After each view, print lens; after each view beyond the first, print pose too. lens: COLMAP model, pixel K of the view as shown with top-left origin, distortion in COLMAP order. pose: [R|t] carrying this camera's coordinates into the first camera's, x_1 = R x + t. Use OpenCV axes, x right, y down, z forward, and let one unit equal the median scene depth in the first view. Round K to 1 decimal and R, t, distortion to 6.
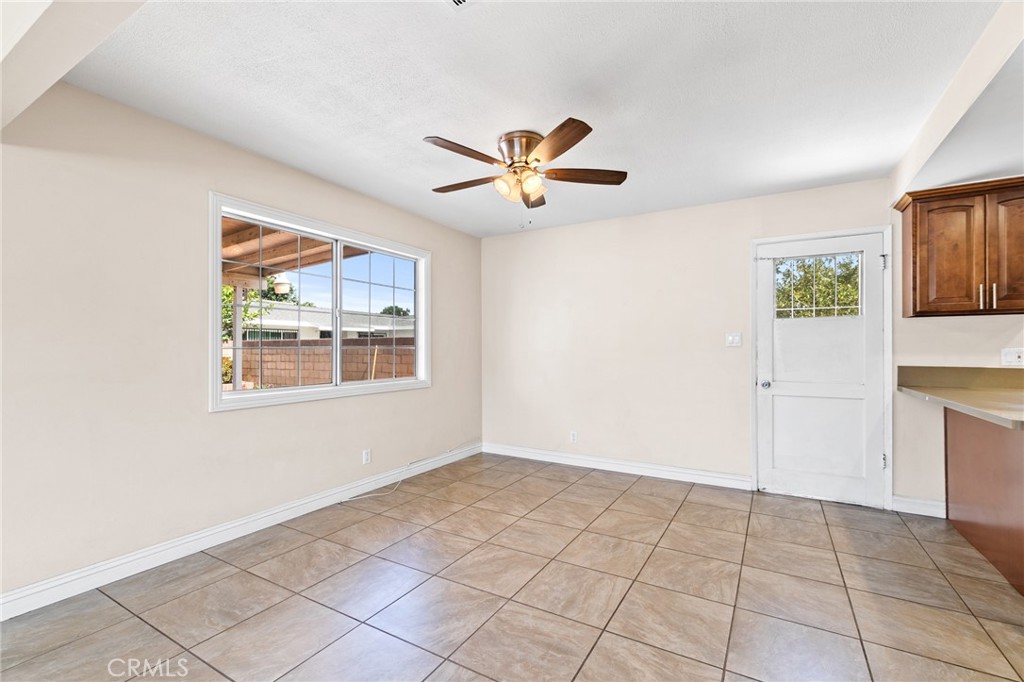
lens RADIAL K [[442.1, 0, 519.1], [0, 442.1, 341.3], [0, 0, 1]] dist [0.000237, -0.000081]
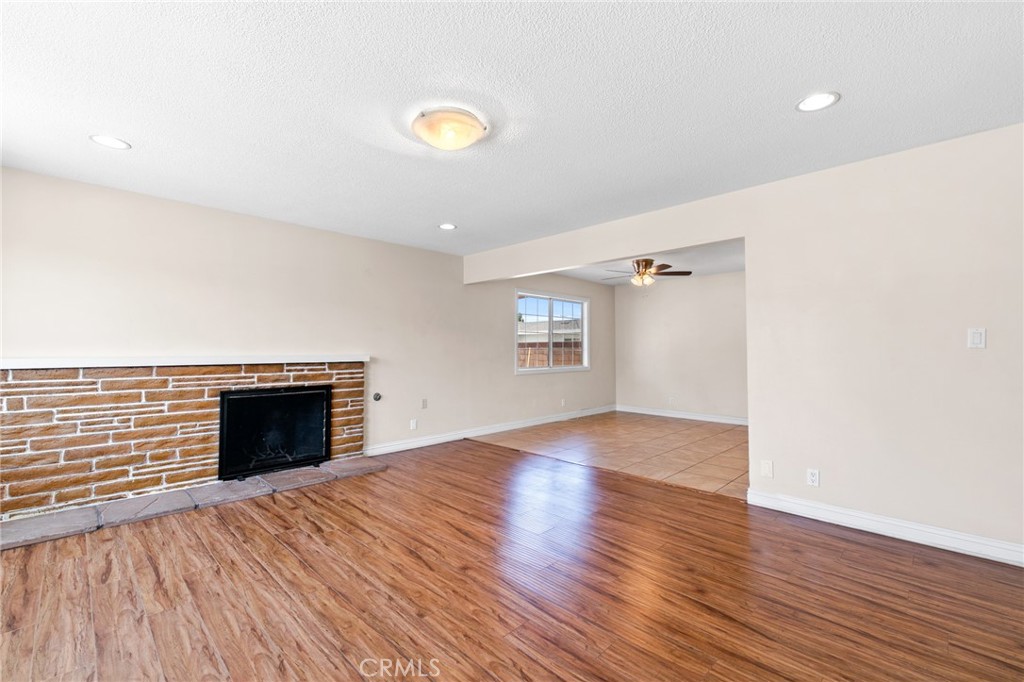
lens RADIAL K [[435.3, 0, 516.7], [0, 435.3, 335.3], [0, 0, 1]] dist [0.000329, -0.000058]
pose [[0.969717, -0.006998, -0.244130, -0.071546], [0.003210, 0.999868, -0.015912, -0.023931], [0.244210, 0.014646, 0.969612, -1.205229]]
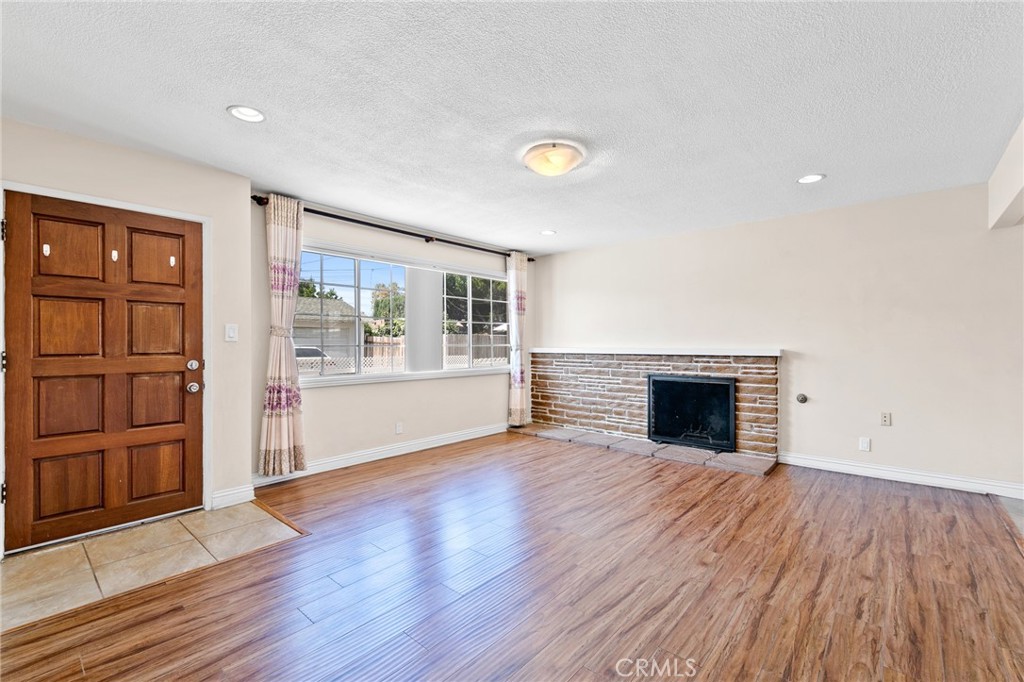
lens RADIAL K [[442.1, 0, 519.1], [0, 442.1, 341.3], [0, 0, 1]] dist [0.000237, -0.000081]
pose [[-0.186120, -0.004687, -0.982516, 0.563094], [0.018424, 0.999796, -0.008260, -0.008490], [0.982354, -0.019640, -0.185995, -0.385105]]
